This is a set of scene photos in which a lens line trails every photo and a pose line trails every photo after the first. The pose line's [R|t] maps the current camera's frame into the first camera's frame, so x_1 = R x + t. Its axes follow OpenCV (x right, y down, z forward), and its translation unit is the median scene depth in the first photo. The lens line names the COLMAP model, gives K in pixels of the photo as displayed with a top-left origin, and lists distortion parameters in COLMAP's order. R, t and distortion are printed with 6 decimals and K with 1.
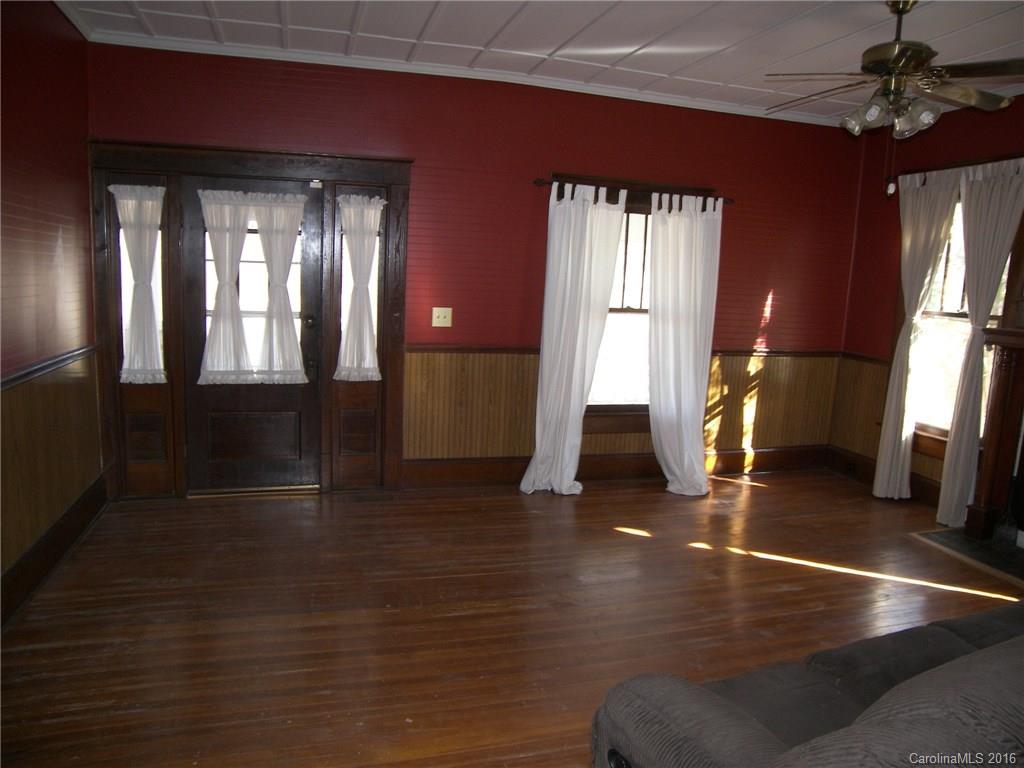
lens RADIAL K [[723.3, 0, 512.0], [0, 723.3, 384.0], [0, 0, 1]] dist [-0.167464, 0.140825]
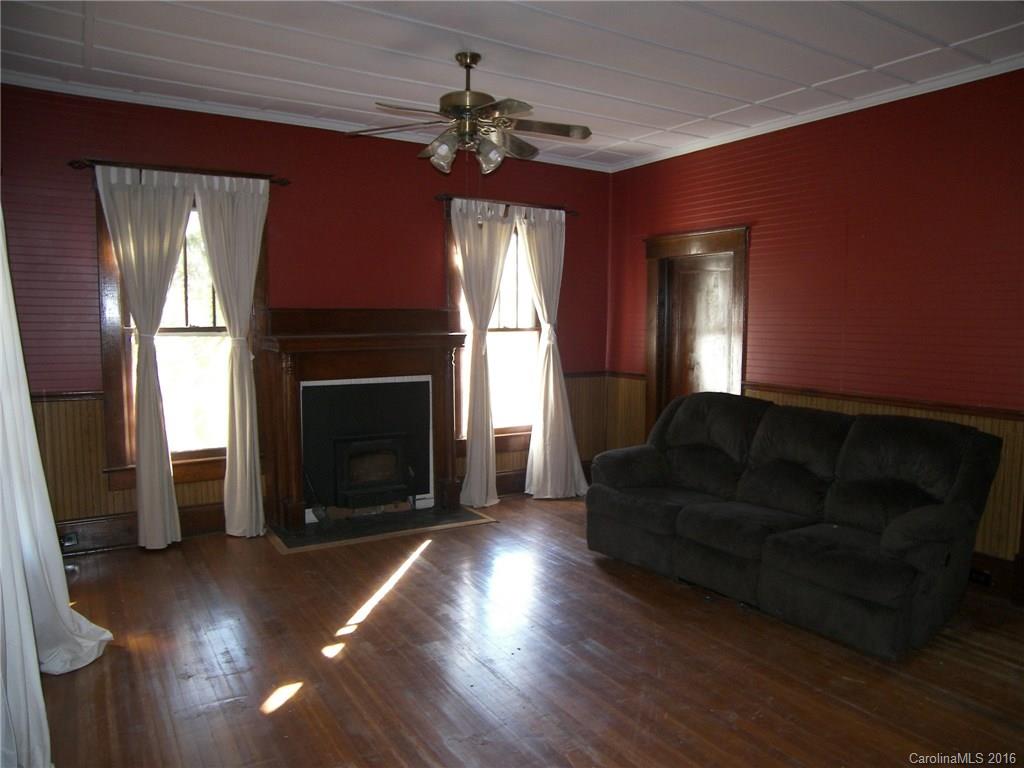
lens RADIAL K [[723.3, 0, 512.0], [0, 723.3, 384.0], [0, 0, 1]] dist [-0.167464, 0.140825]
pose [[-0.297380, -0.113143, 0.948031, -0.422281], [0.134610, 0.978067, 0.158952, -0.126561], [-0.945222, 0.174884, -0.275628, 0.906050]]
